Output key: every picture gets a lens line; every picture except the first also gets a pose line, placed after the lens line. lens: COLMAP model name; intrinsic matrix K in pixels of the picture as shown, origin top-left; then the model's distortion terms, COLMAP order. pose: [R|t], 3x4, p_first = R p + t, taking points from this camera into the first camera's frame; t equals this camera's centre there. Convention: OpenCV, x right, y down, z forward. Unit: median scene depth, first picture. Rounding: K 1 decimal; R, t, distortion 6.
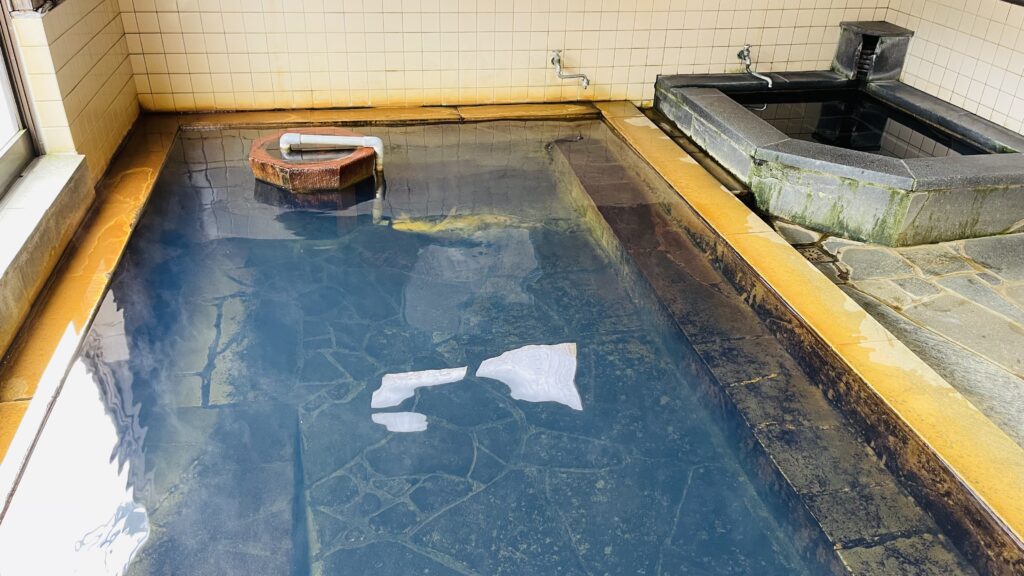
lens RADIAL K [[779.8, 0, 515.8], [0, 779.8, 292.1], [0, 0, 1]] dist [0.101310, -0.121522]
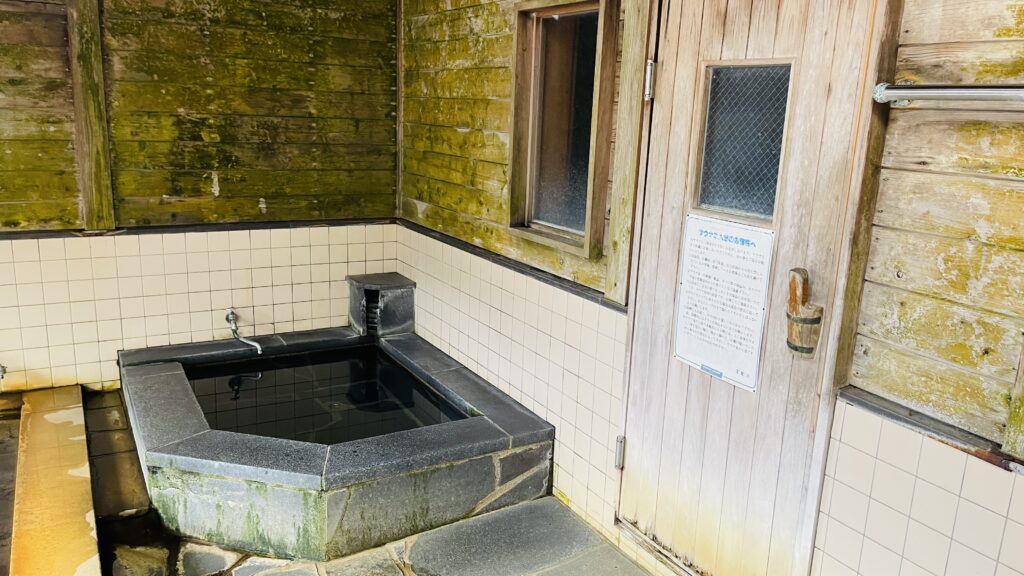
lens RADIAL K [[779.8, 0, 515.8], [0, 779.8, 292.1], [0, 0, 1]] dist [0.101310, -0.121522]
pose [[0.953961, -0.071917, 0.291180, 0.388410], [0.149578, 0.955558, -0.254039, -0.073012], [-0.259970, 0.285898, 0.922322, 0.137152]]
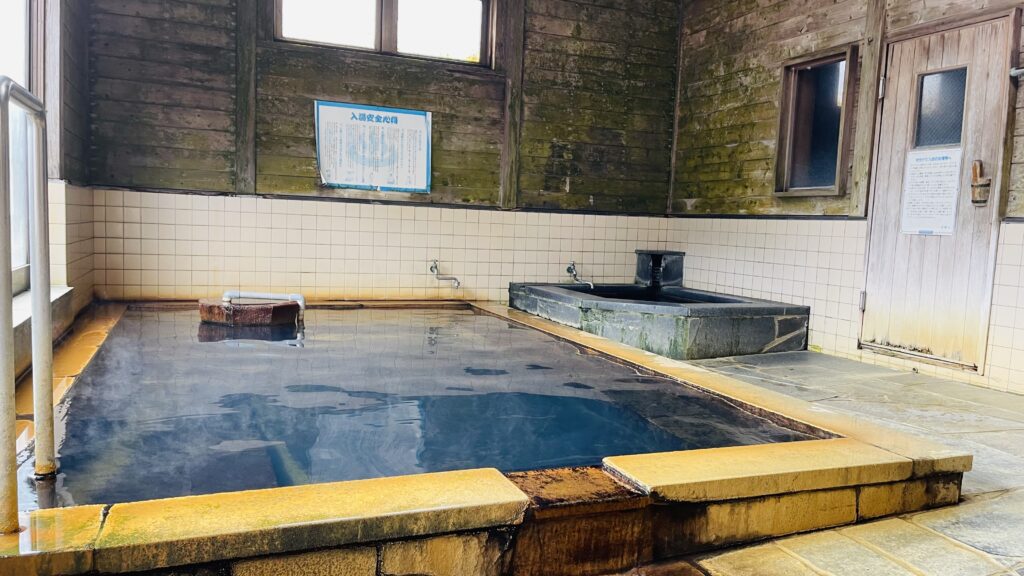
lens RADIAL K [[779.8, 0, 515.8], [0, 779.8, 292.1], [0, 0, 1]] dist [0.101310, -0.121522]
pose [[0.985278, -0.014470, 0.170346, -0.040389], [0.084394, 0.907708, -0.411028, 0.322740], [-0.148677, 0.419353, 0.895566, -0.199152]]
